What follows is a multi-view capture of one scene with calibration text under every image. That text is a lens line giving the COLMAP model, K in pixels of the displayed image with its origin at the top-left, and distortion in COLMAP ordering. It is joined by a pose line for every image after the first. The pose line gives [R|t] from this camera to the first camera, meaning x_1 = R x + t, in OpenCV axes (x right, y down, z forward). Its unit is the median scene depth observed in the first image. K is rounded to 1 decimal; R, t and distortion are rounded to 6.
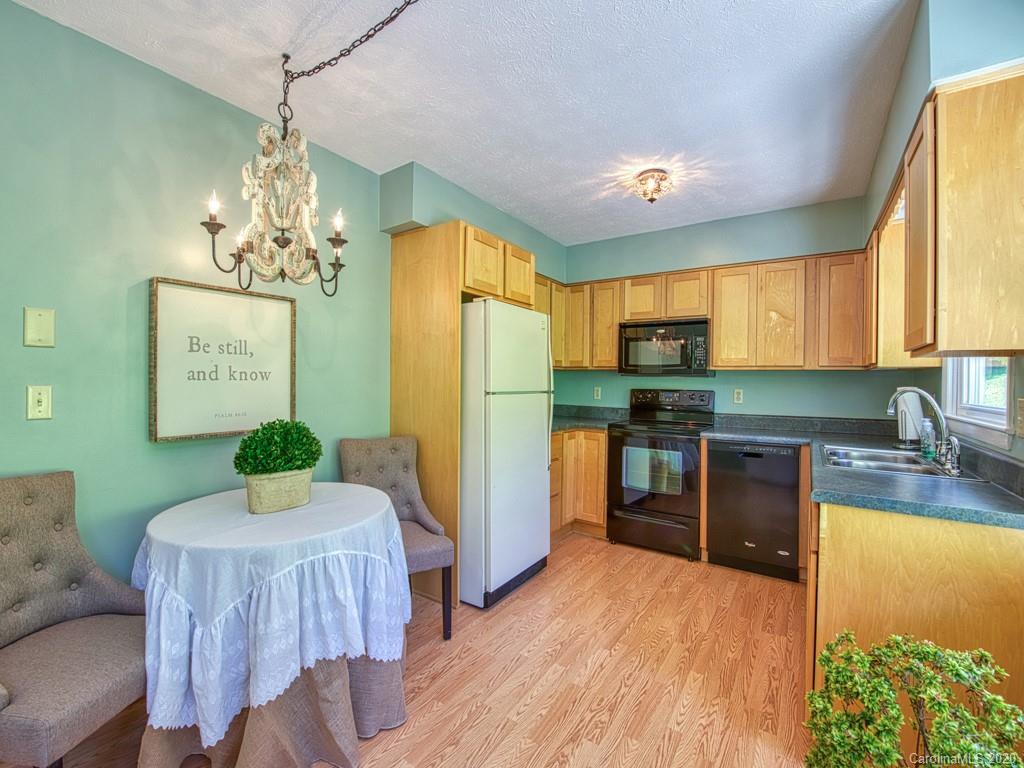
lens RADIAL K [[439.3, 0, 506.8], [0, 439.3, 380.3], [0, 0, 1]] dist [-0.021132, -0.000367]
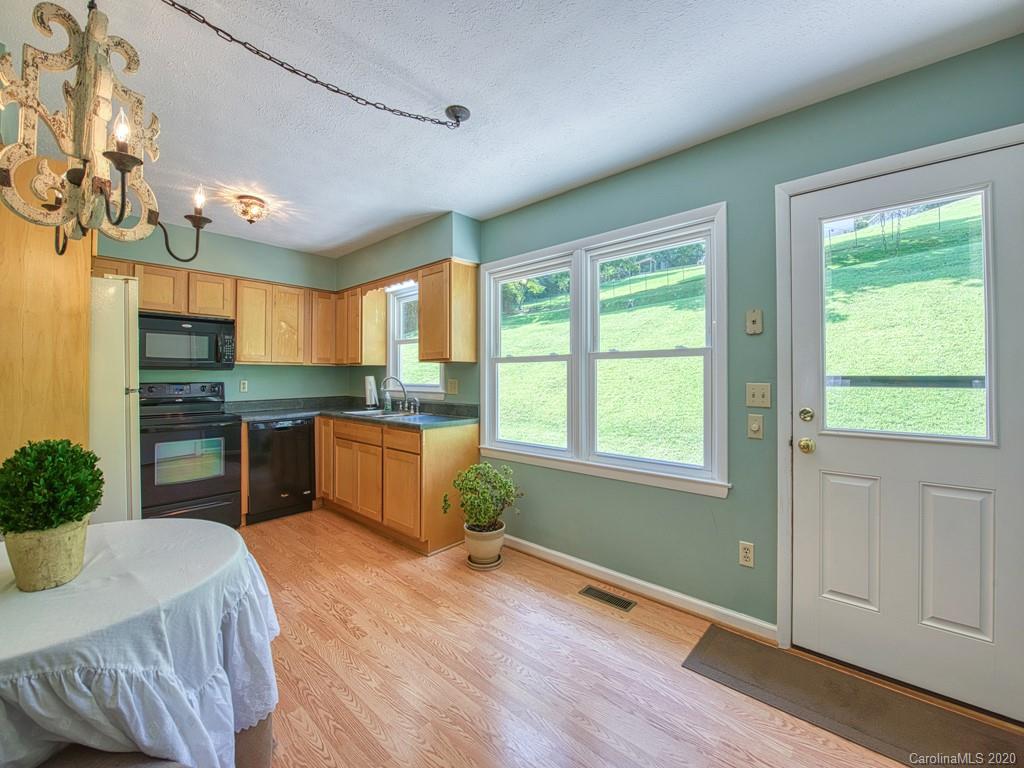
lens RADIAL K [[409.9, 0, 515.3], [0, 409.9, 370.6], [0, 0, 1]] dist [-0.021001, -0.000500]
pose [[0.115395, 0.000179, 0.993320, -0.597026], [0.002960, 0.999995, -0.000524, -0.004687], [-0.993315, 0.003001, 0.115394, 0.145632]]
